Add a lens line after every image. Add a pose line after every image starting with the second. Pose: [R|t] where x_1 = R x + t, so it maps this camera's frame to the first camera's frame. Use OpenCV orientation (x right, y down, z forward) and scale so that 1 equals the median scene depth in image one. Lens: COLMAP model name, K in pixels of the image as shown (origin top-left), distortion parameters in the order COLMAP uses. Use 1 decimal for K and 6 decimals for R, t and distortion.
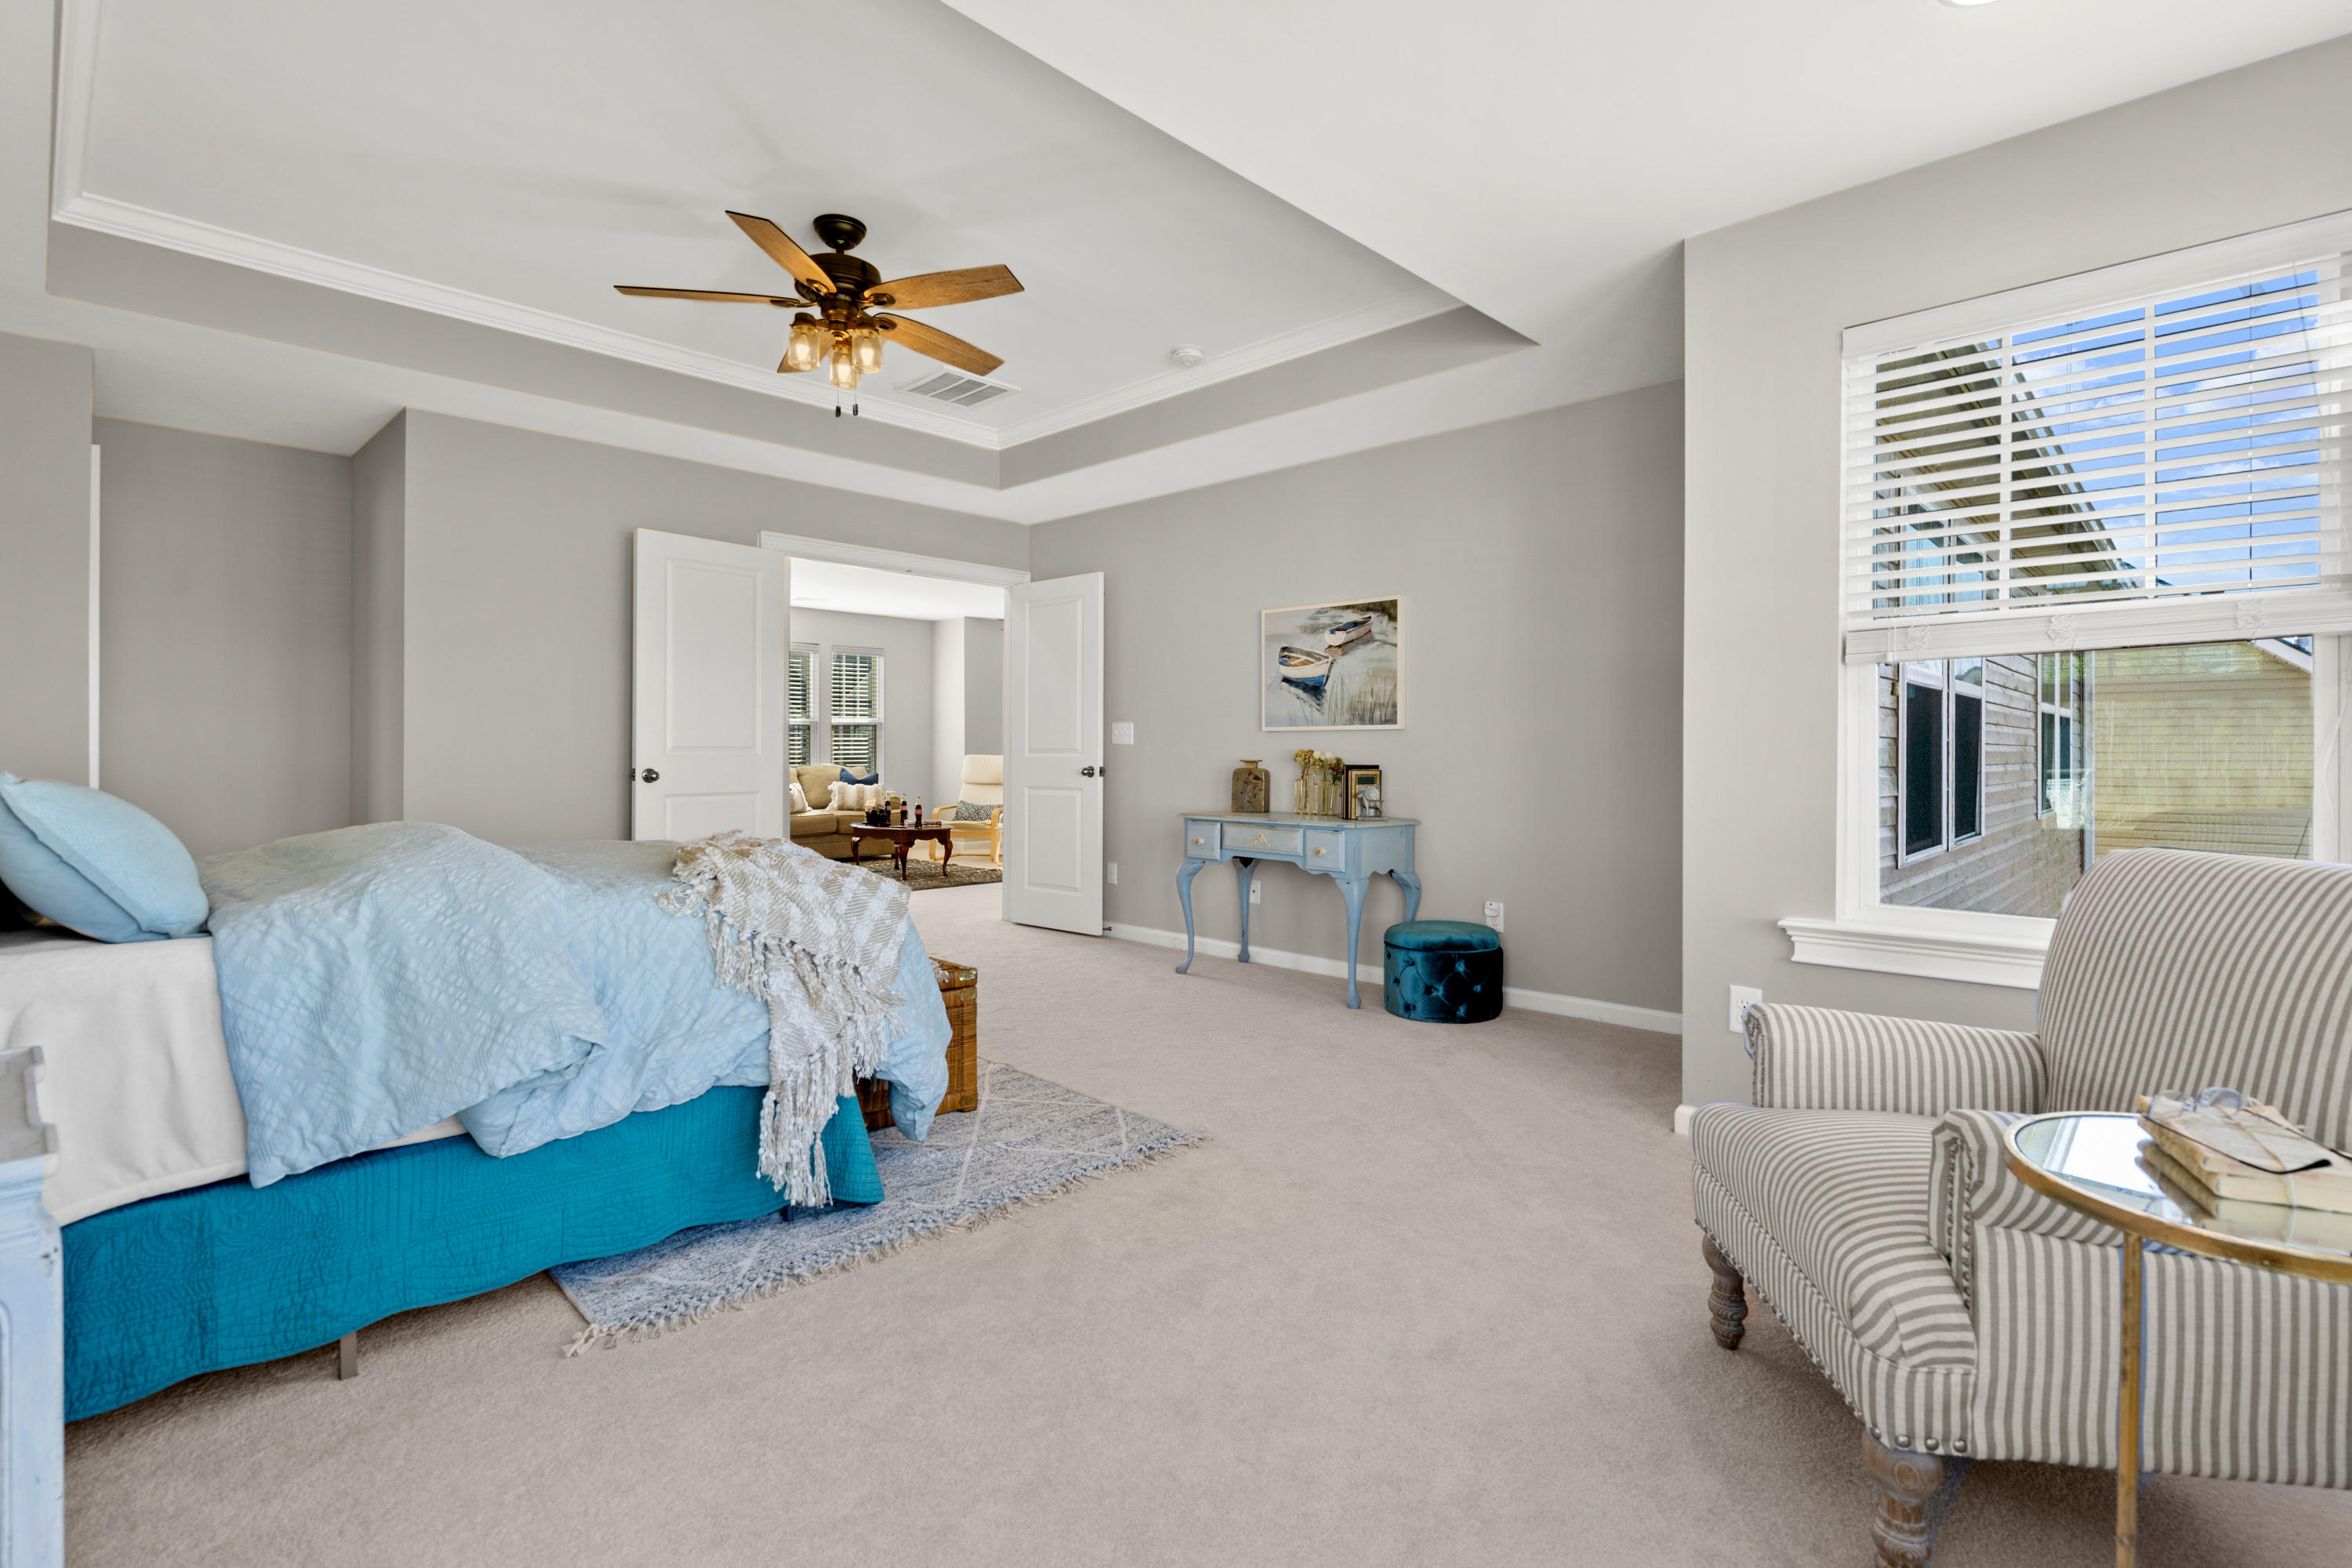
lens RADIAL K [[1082.2, 0, 1177.9], [0, 1082.2, 768.0], [0, 0, 1]] dist [0.017056, 0.000468]
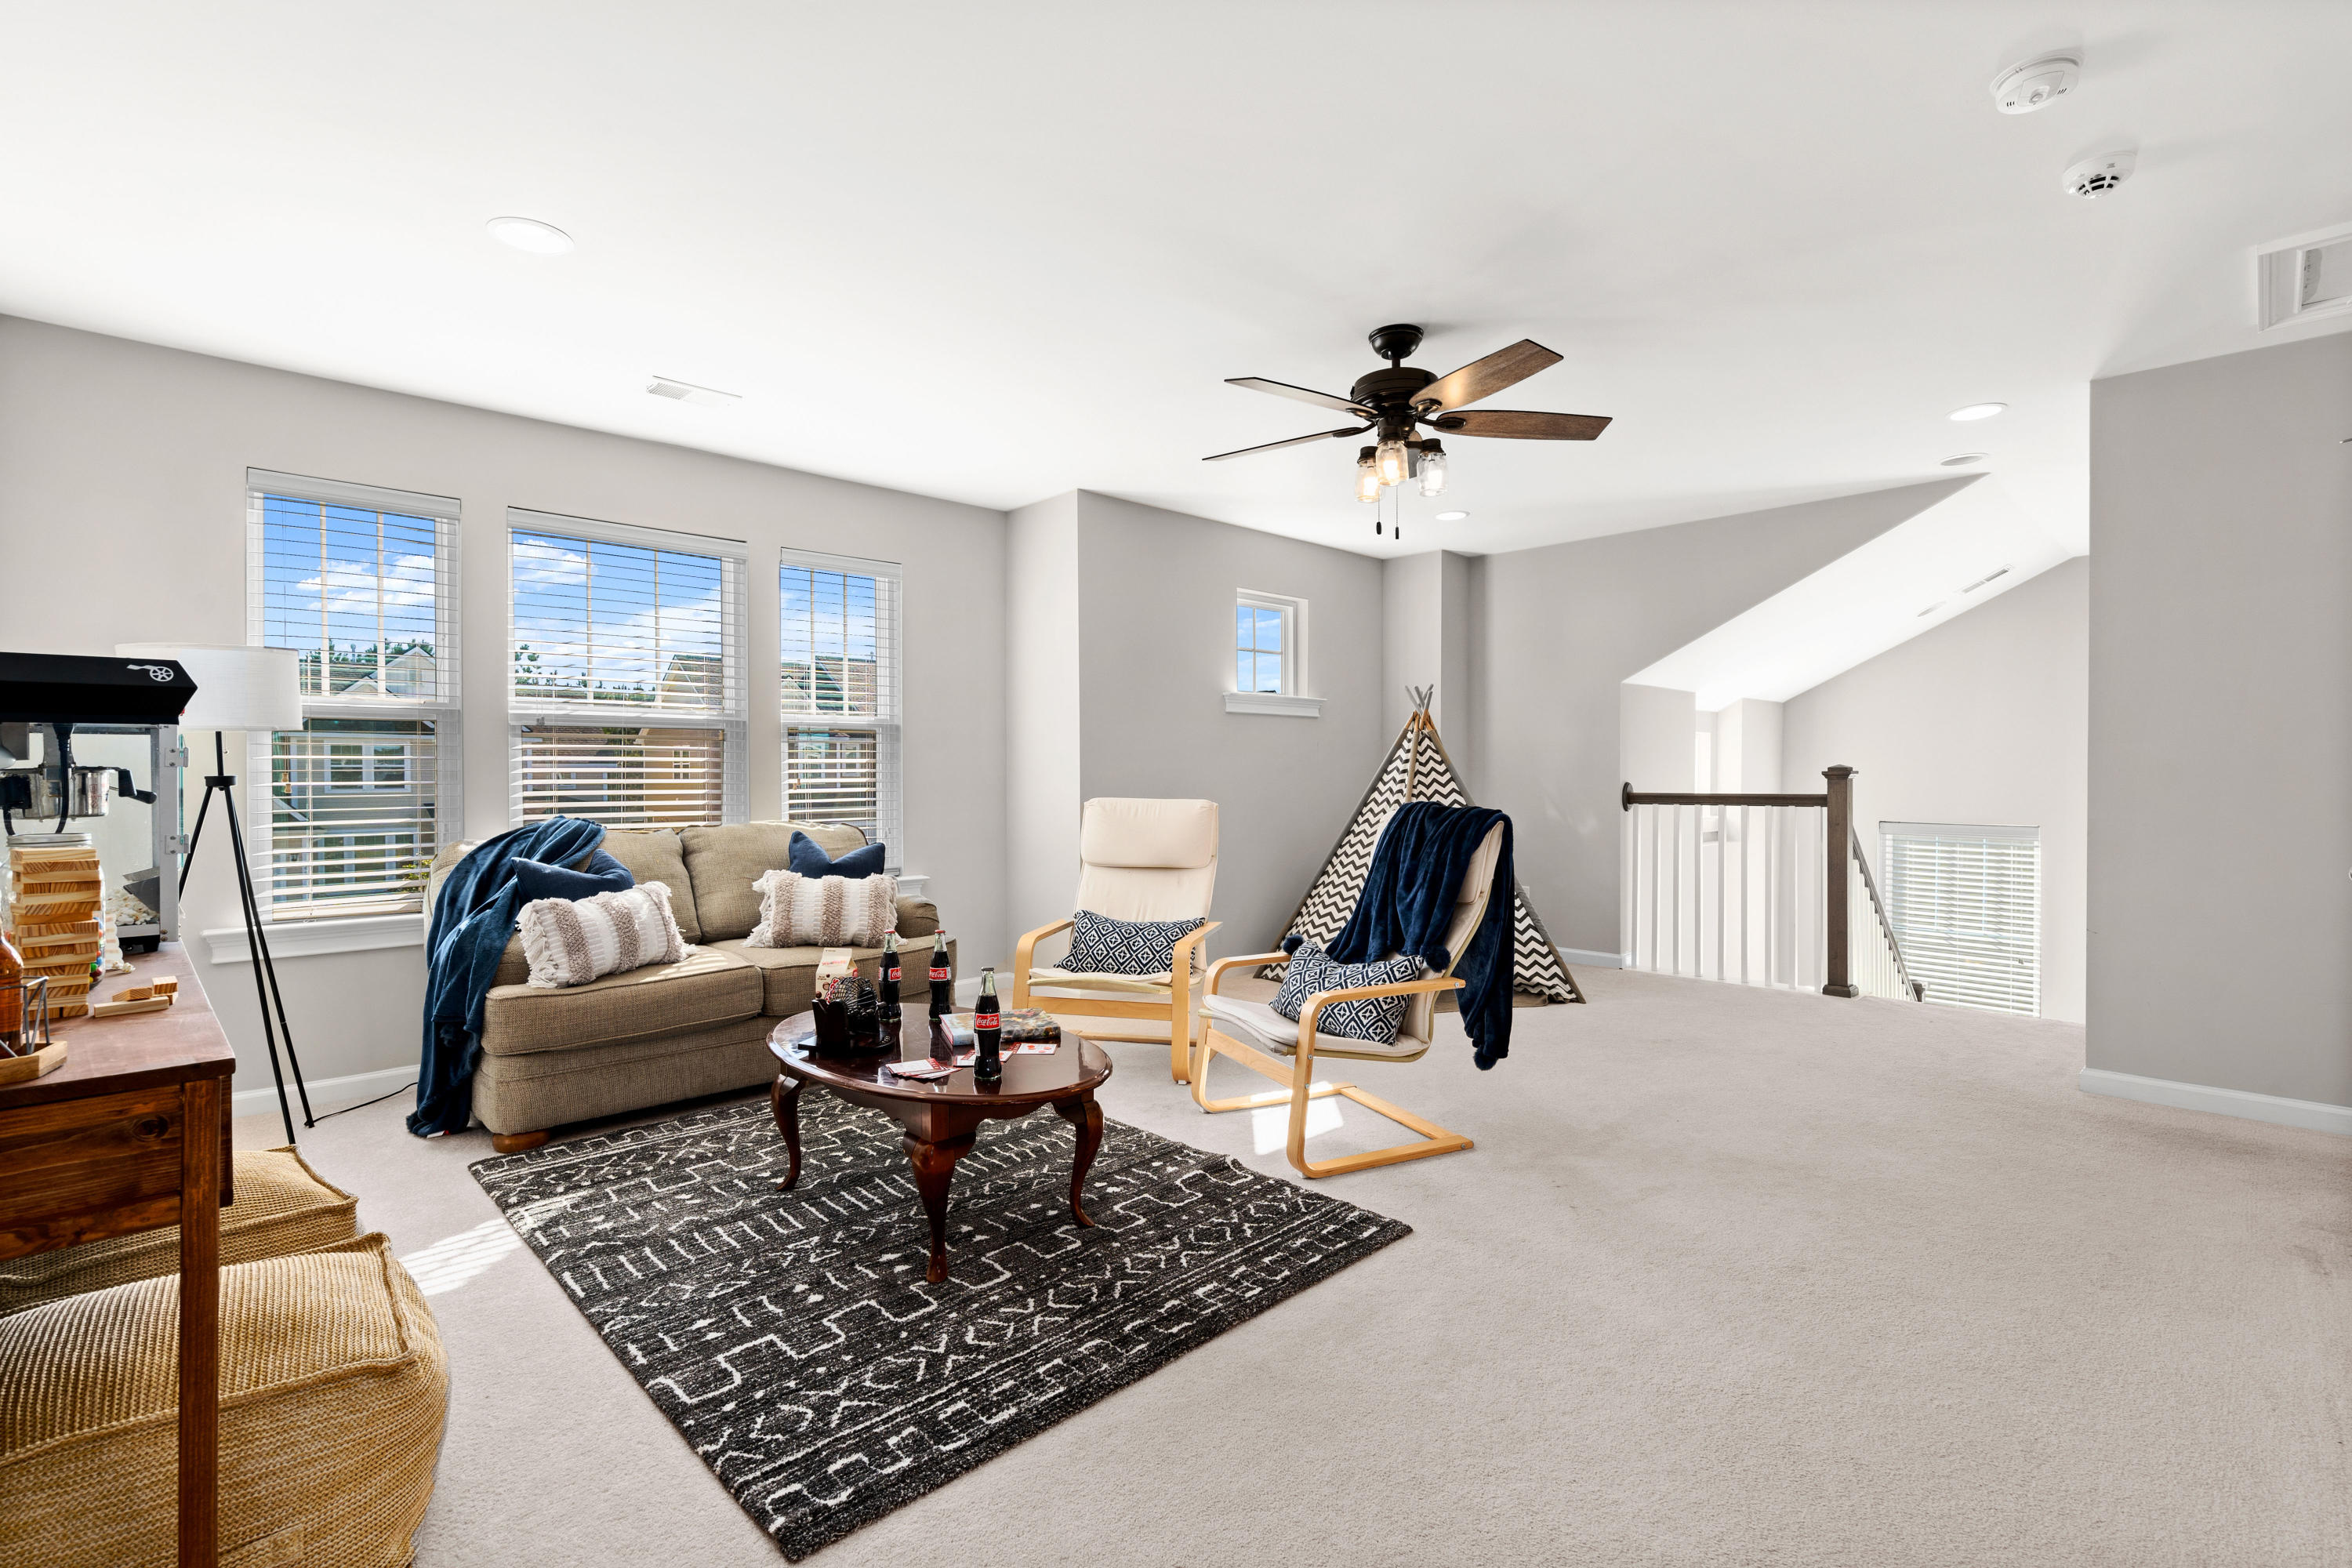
lens RADIAL K [[1029.4, 0, 1175.1], [0, 1029.4, 788.3], [0, 0, 1]] dist [0.000278, 0.000001]
pose [[0.999435, -0.001012, -0.033593, -0.156349], [0.000581, 0.999918, -0.012827, -0.012488], [0.033603, 0.012800, 0.999353, 0.629327]]
